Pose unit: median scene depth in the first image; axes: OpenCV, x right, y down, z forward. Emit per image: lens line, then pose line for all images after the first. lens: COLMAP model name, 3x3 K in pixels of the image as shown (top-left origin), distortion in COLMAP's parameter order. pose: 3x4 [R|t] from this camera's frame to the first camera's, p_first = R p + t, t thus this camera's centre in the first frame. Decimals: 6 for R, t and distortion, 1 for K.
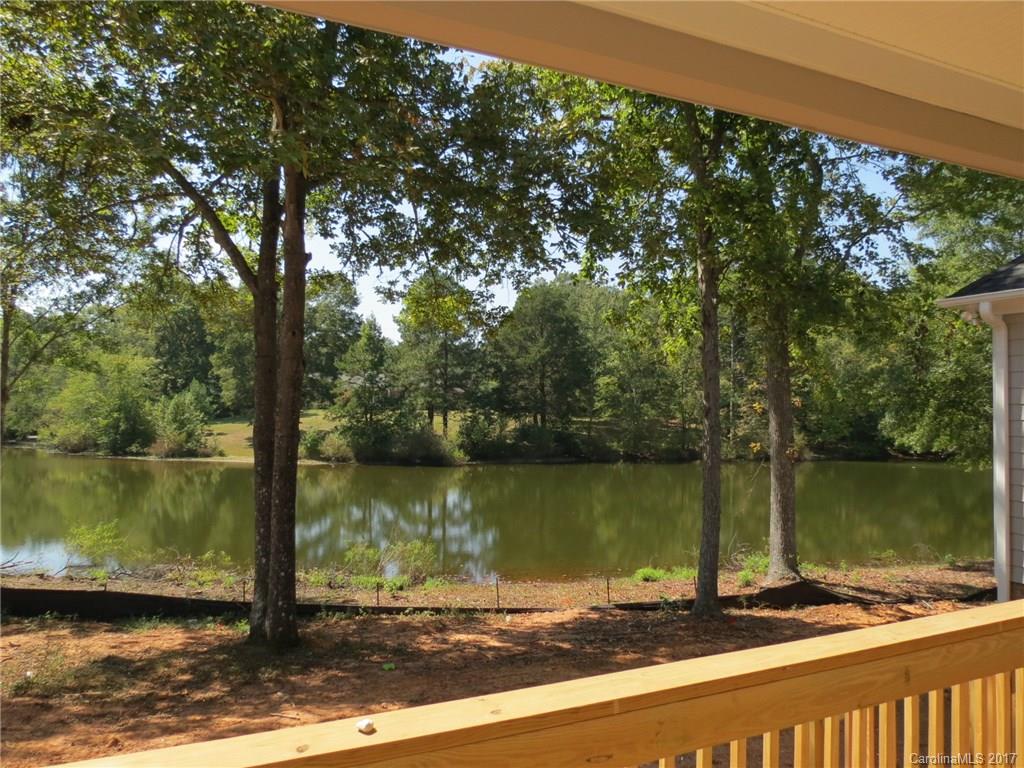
lens RADIAL K [[726.2, 0, 511.9], [0, 726.2, 383.5], [0, 0, 1]] dist [-0.032035, 0.008964]
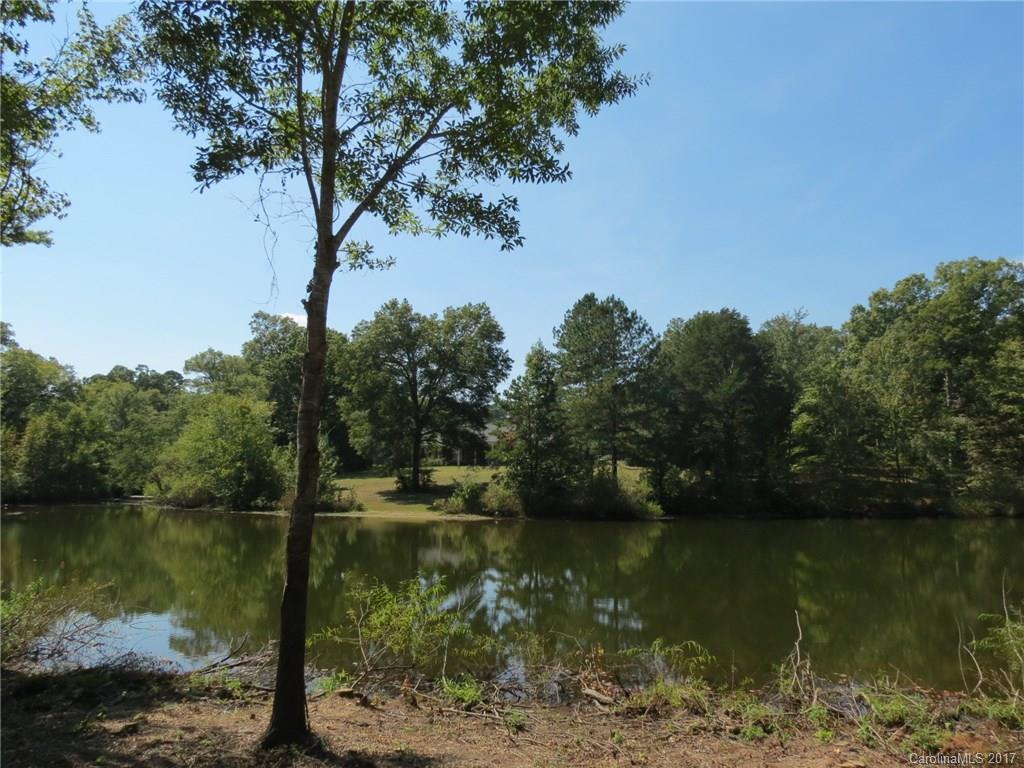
lens RADIAL K [[726.2, 0, 509.9], [0, 726.2, 381.9], [0, 0, 1]] dist [-0.032035, 0.008964]
pose [[0.995750, -0.016336, -0.090642, -0.140290], [0.007422, 0.995177, -0.097815, 0.032729], [0.091803, 0.096726, 0.991068, 0.148626]]
